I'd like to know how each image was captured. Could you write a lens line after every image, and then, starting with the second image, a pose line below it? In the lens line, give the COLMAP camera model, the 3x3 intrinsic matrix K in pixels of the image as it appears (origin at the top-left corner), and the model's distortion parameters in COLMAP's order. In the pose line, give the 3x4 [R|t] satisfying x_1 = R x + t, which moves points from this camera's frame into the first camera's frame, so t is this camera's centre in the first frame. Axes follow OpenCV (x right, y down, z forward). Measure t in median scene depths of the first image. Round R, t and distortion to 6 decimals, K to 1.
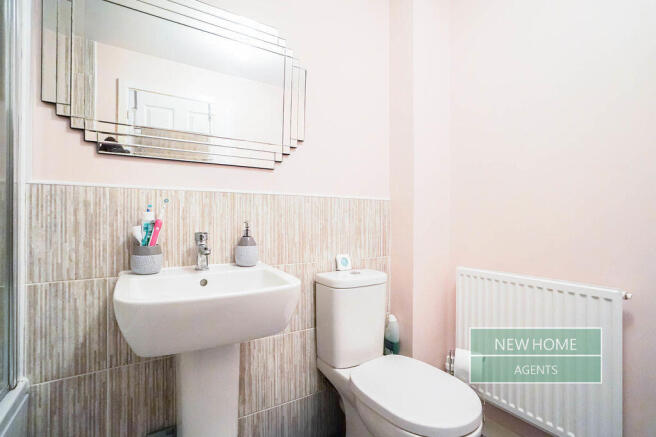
lens RADIAL K [[302.8, 0, 324.8], [0, 302.8, 213.0], [0, 0, 1]] dist [-0.019074, 0.007373]
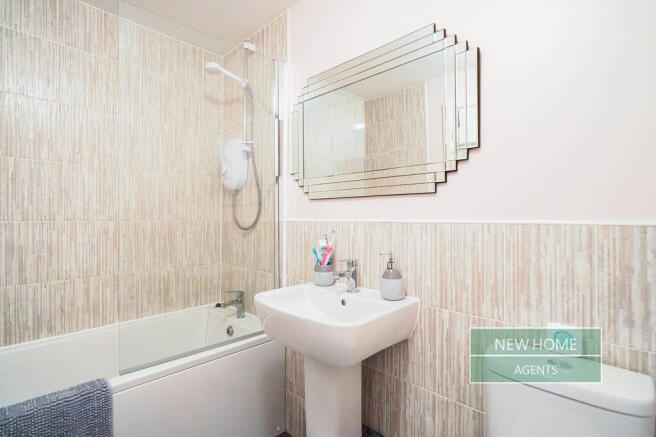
lens RADIAL K [[302.8, 0, 325.6], [0, 302.8, 220.9], [0, 0, 1]] dist [-0.019074, 0.007373]
pose [[0.281290, -0.004417, -0.959613, 0.550650], [-0.004782, 0.999971, -0.006004, -0.060538], [0.959611, 0.006278, 0.281261, 0.478820]]
